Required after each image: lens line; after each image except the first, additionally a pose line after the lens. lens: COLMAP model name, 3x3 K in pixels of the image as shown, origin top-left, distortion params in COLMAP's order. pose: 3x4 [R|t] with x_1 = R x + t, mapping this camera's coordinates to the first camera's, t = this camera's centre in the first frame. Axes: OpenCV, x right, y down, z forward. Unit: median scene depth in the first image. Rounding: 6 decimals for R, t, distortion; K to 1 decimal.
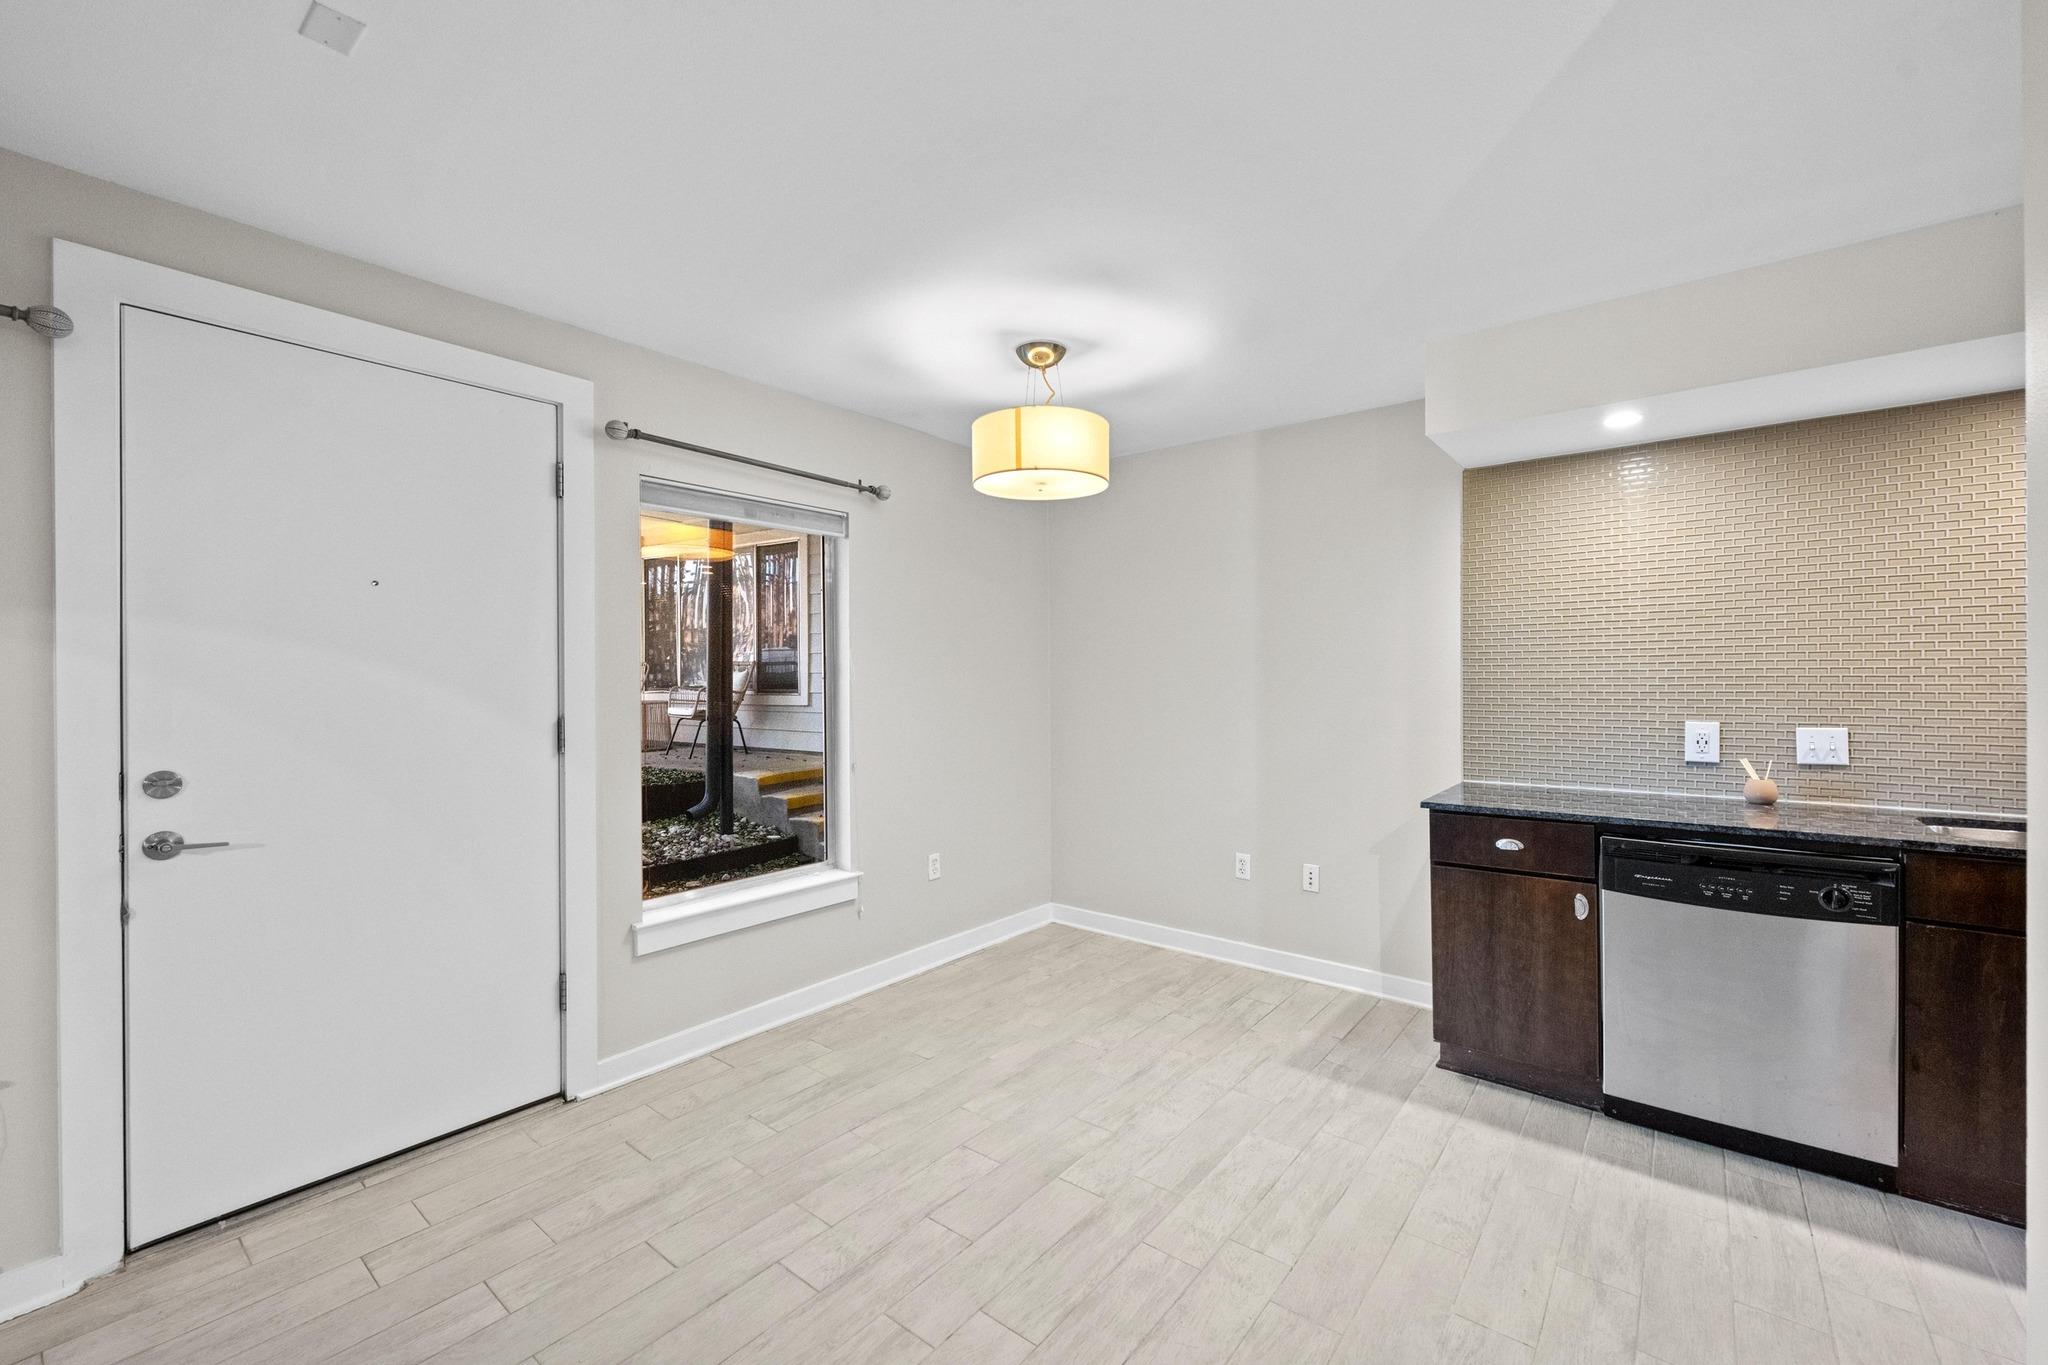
lens RADIAL K [[831.7, 0, 1048.0], [0, 831.7, 678.5], [0, 0, 1]] dist [-0.006225, 0.000606]
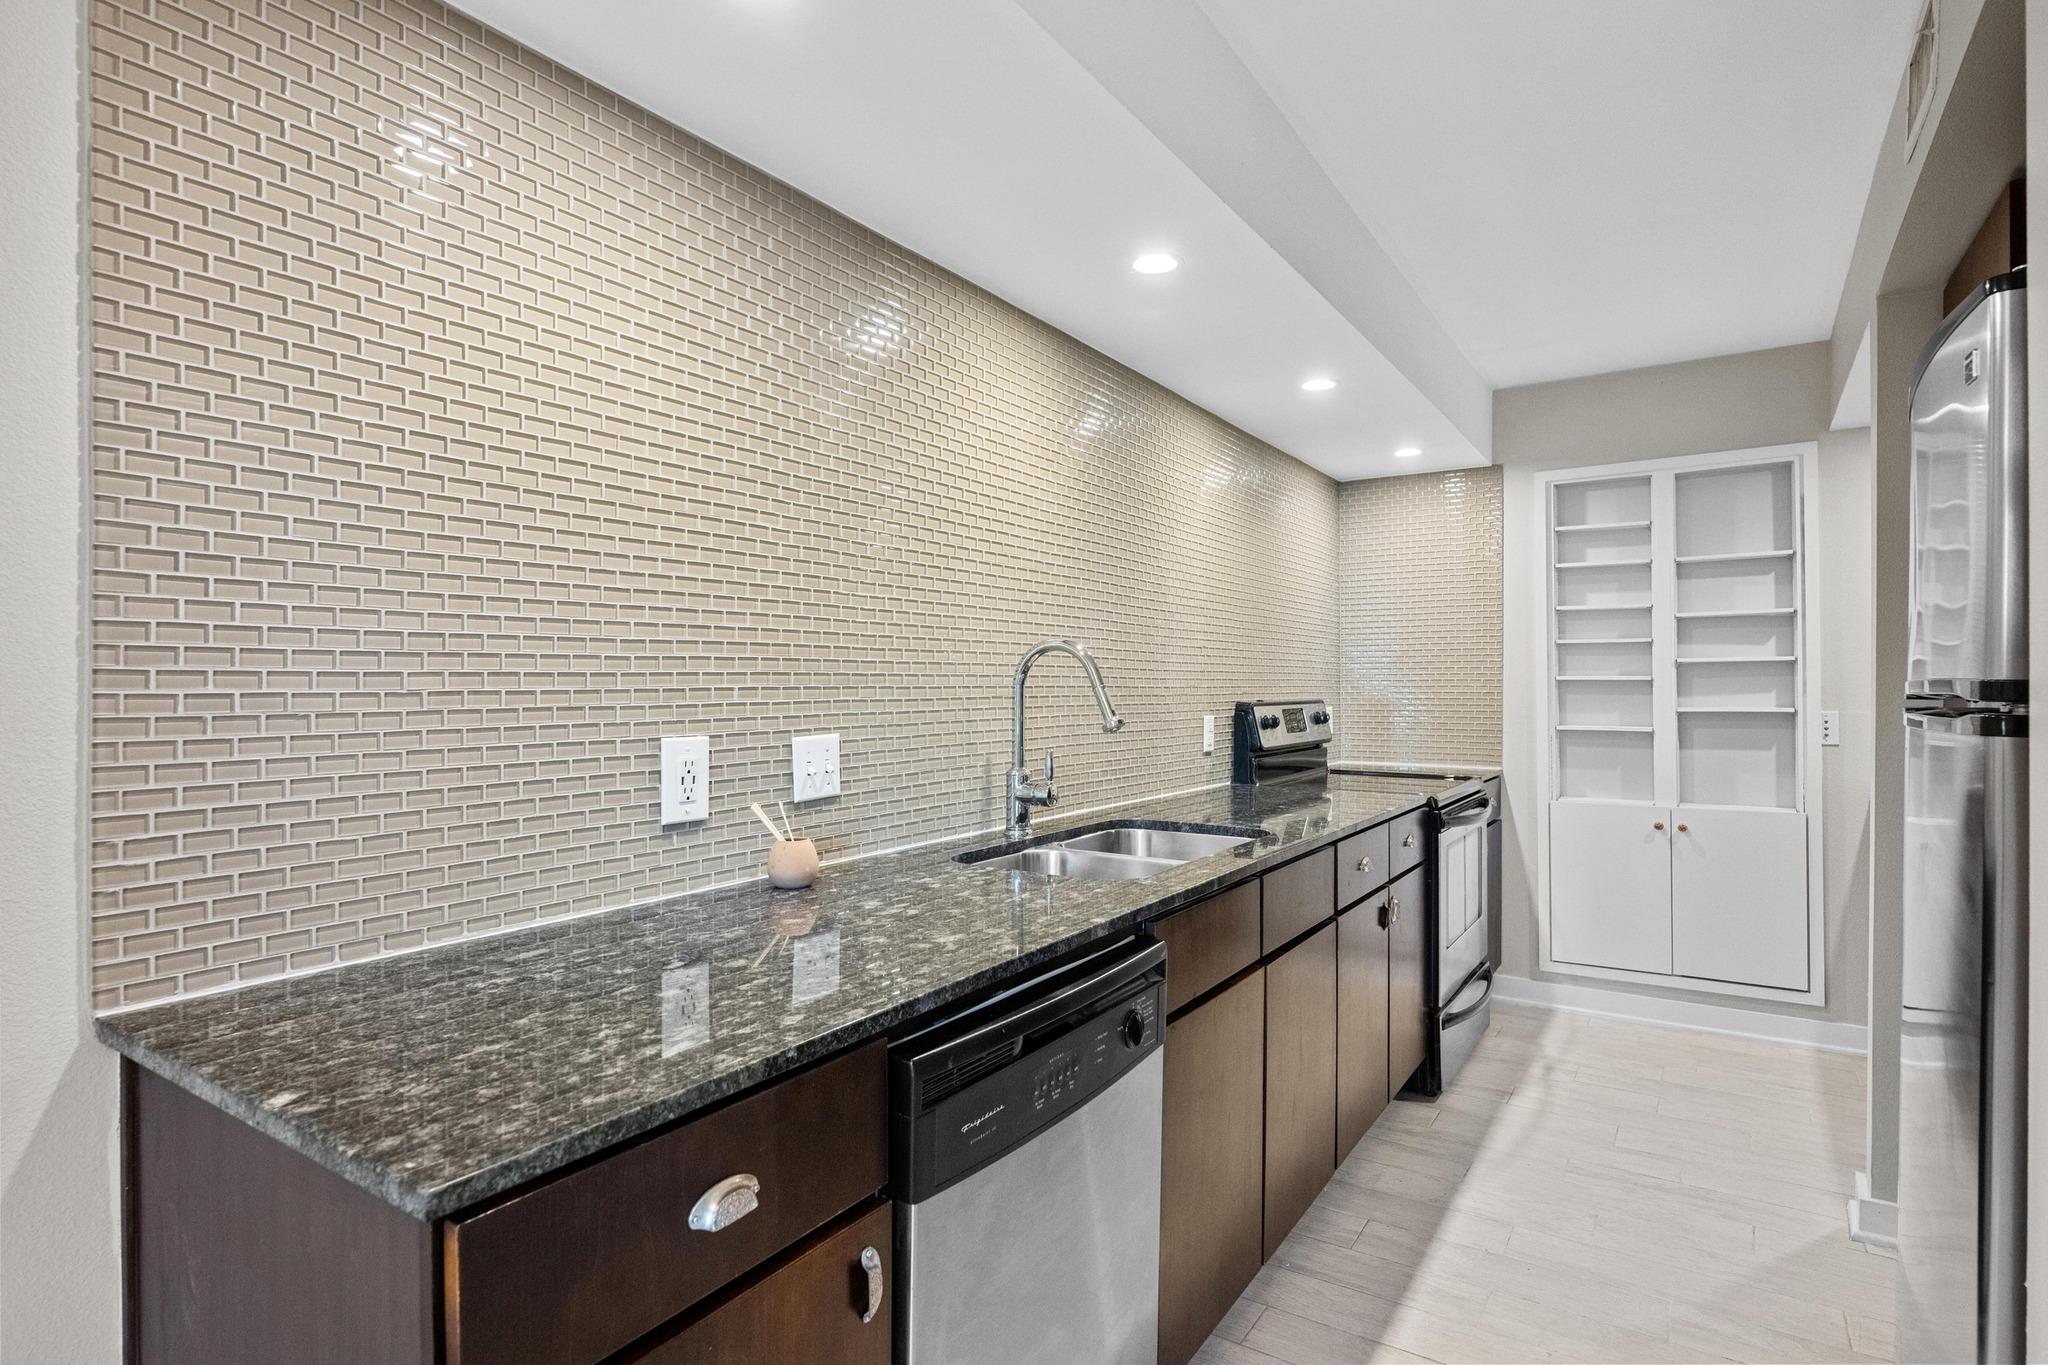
lens RADIAL K [[1063.8, 0, 1005.9], [0, 1063.8, 677.3], [0, 0, 1]] dist [0.006386, 0.000585]
pose [[-0.073936, 0.010240, 0.997210, 0.186789], [0.001168, 0.999947, -0.010182, 0.026999], [-0.997262, 0.000412, -0.073944, 0.935955]]
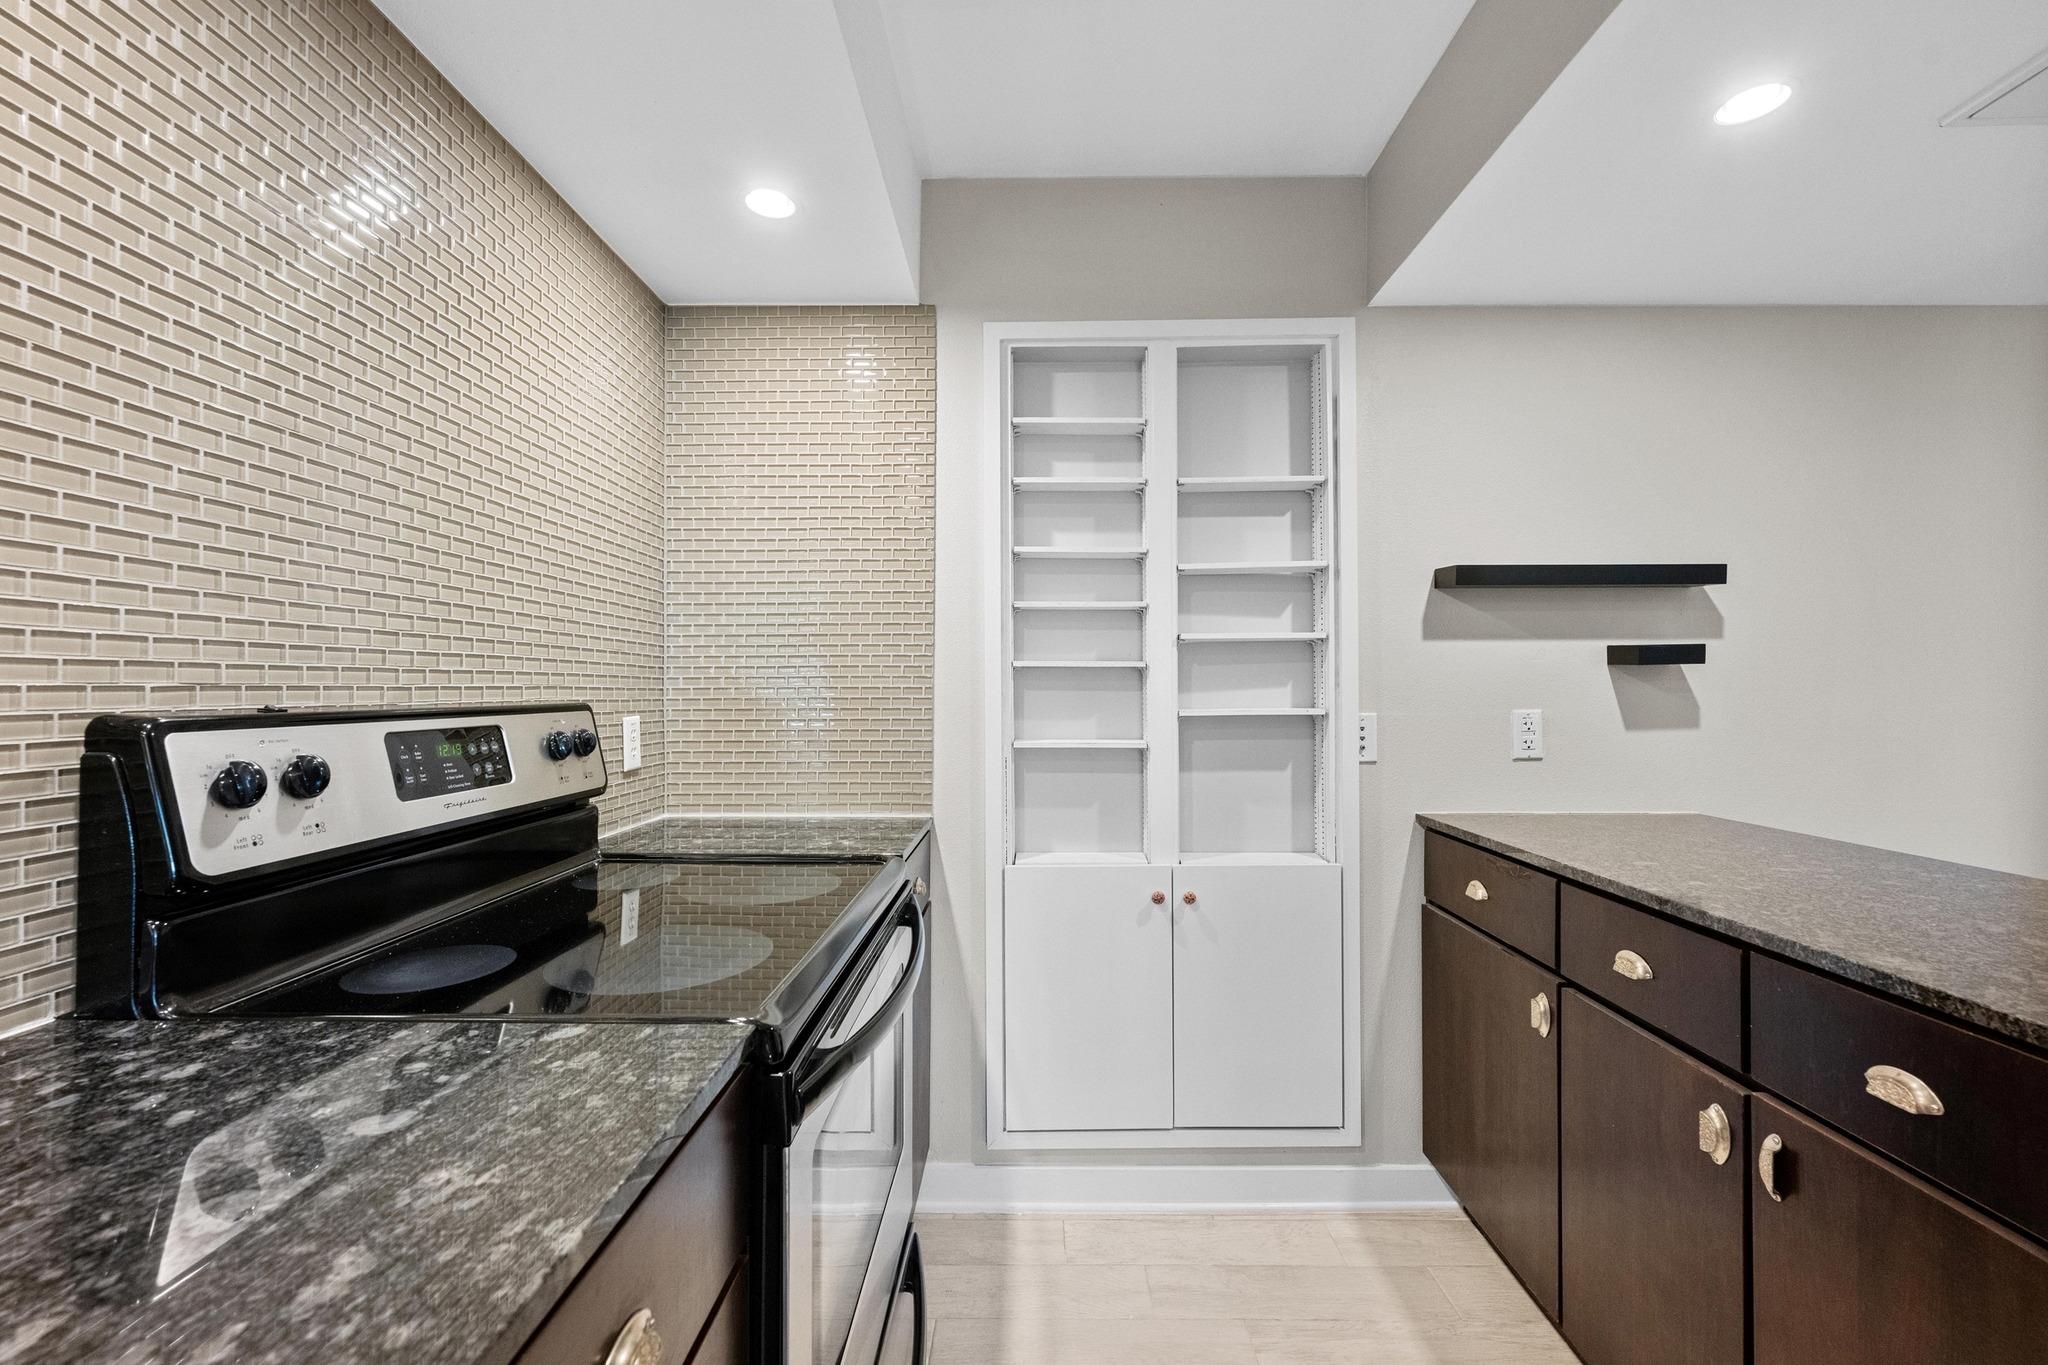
lens RADIAL K [[813.6, 0, 1018.4], [0, 813.6, 677.1], [0, 0, 1]] dist [-0.001218, 0.000183]
pose [[-0.602318, 0.014183, 0.798130, 1.124149], [0.003247, 0.999877, -0.015317, 0.036683], [-0.798249, -0.006634, -0.602291, 0.439635]]
